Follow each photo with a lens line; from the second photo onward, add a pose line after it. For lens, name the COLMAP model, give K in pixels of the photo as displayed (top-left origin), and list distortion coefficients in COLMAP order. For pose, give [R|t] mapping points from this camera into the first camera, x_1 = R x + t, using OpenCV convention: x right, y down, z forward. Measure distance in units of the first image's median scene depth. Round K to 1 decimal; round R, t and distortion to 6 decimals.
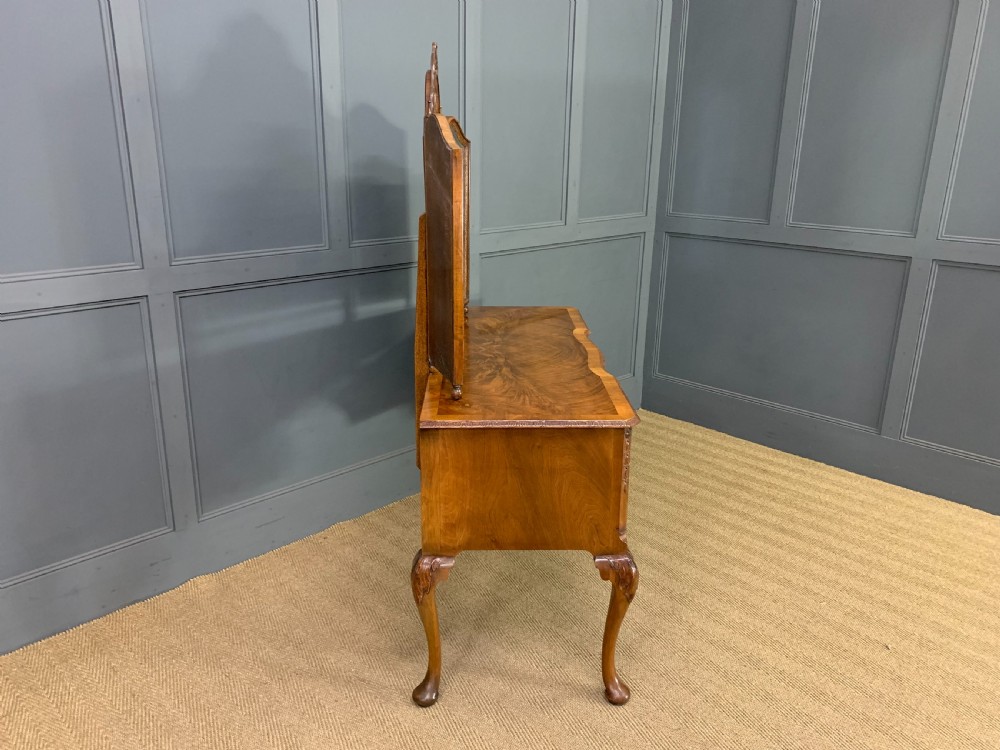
lens RADIAL K [[783.6, 0, 502.7], [0, 783.6, 367.9], [0, 0, 1]] dist [0.088591, -0.100165]
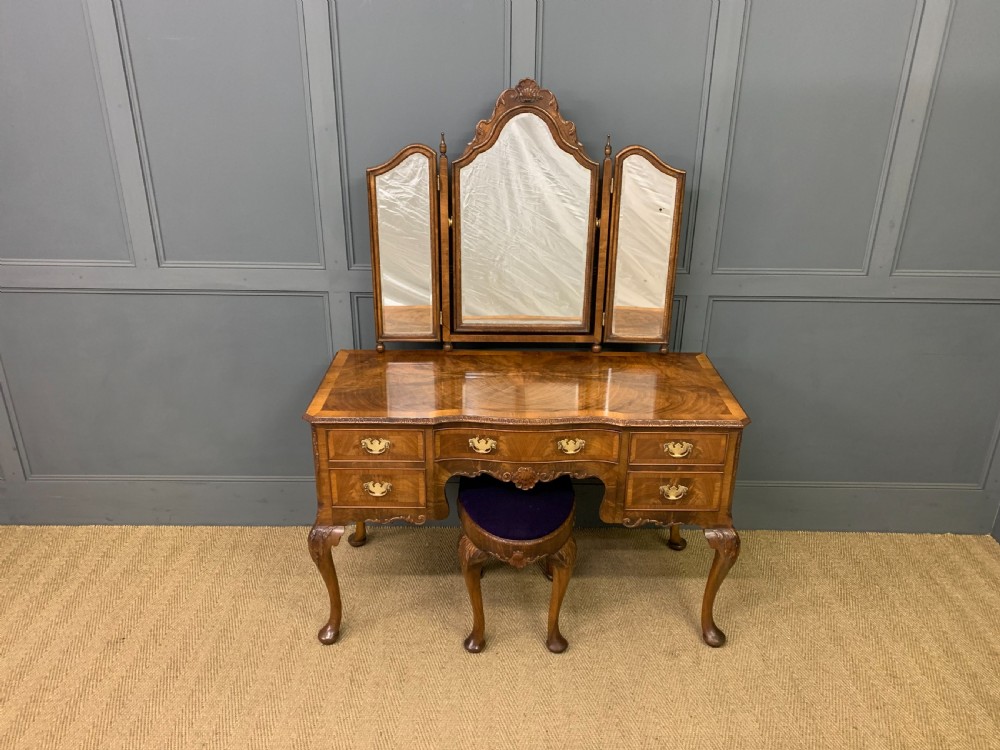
lens RADIAL K [[768.7, 0, 503.5], [0, 768.7, 366.0], [0, 0, 1]] dist [0.086535, -0.094551]
pose [[0.716894, 0.262764, -0.645769, 0.519544], [-0.206207, 0.964730, 0.163630, -0.228717], [0.665989, 0.015857, 0.745793, 0.315348]]
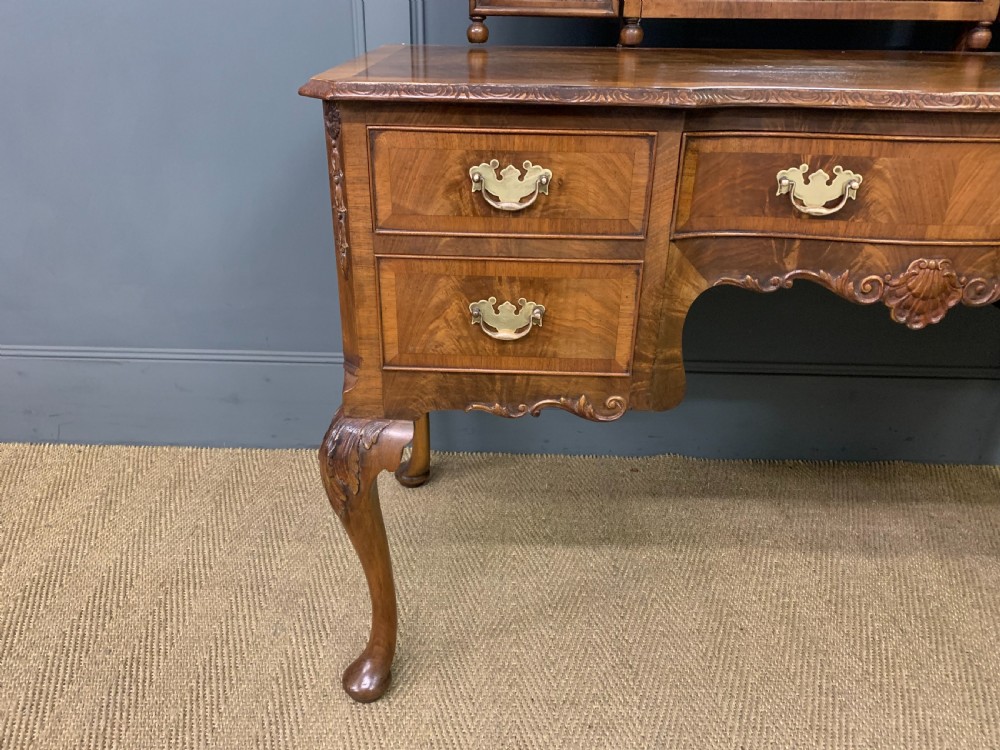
lens RADIAL K [[791.8, 0, 502.5], [0, 791.8, 378.3], [0, 0, 1]] dist [0.053121, -0.049260]
pose [[0.704682, 0.313879, -0.636320, 0.054137], [-0.214828, 0.949119, 0.230266, 0.057217], [0.676219, -0.025565, 0.736257, 0.669782]]
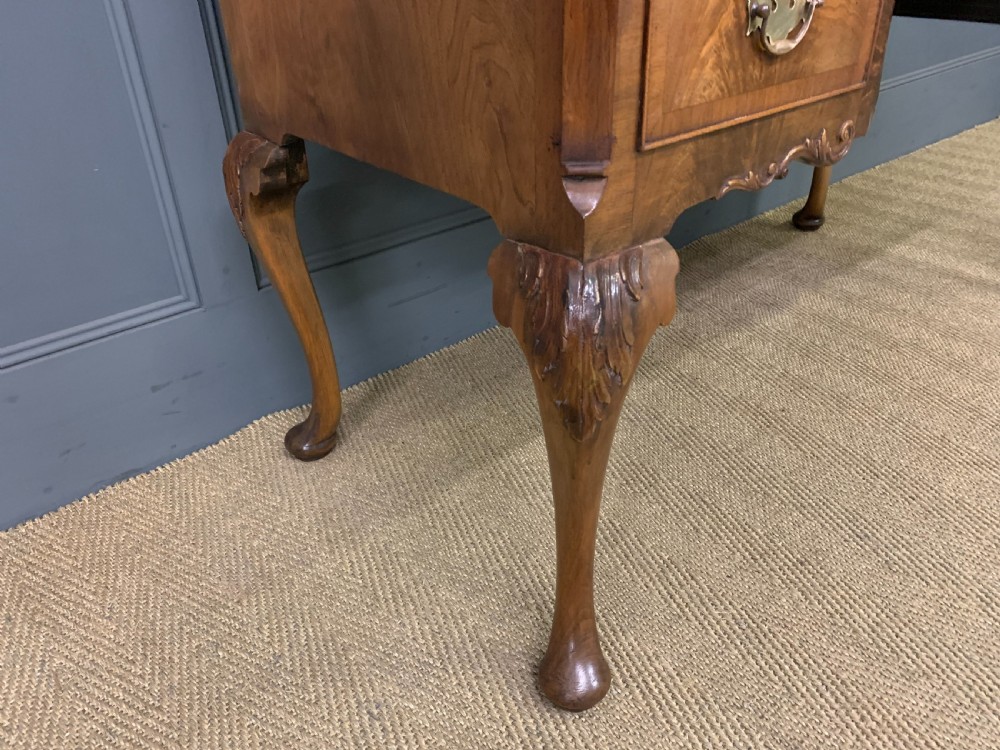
lens RADIAL K [[791.8, 0, 502.5], [0, 791.8, 378.3], [0, 0, 1]] dist [0.053121, -0.049260]
pose [[0.996469, -0.000932, -0.083960, -0.251119], [0.021472, 0.969520, 0.244071, 0.159745], [0.081173, -0.245012, 0.966116, 0.679479]]
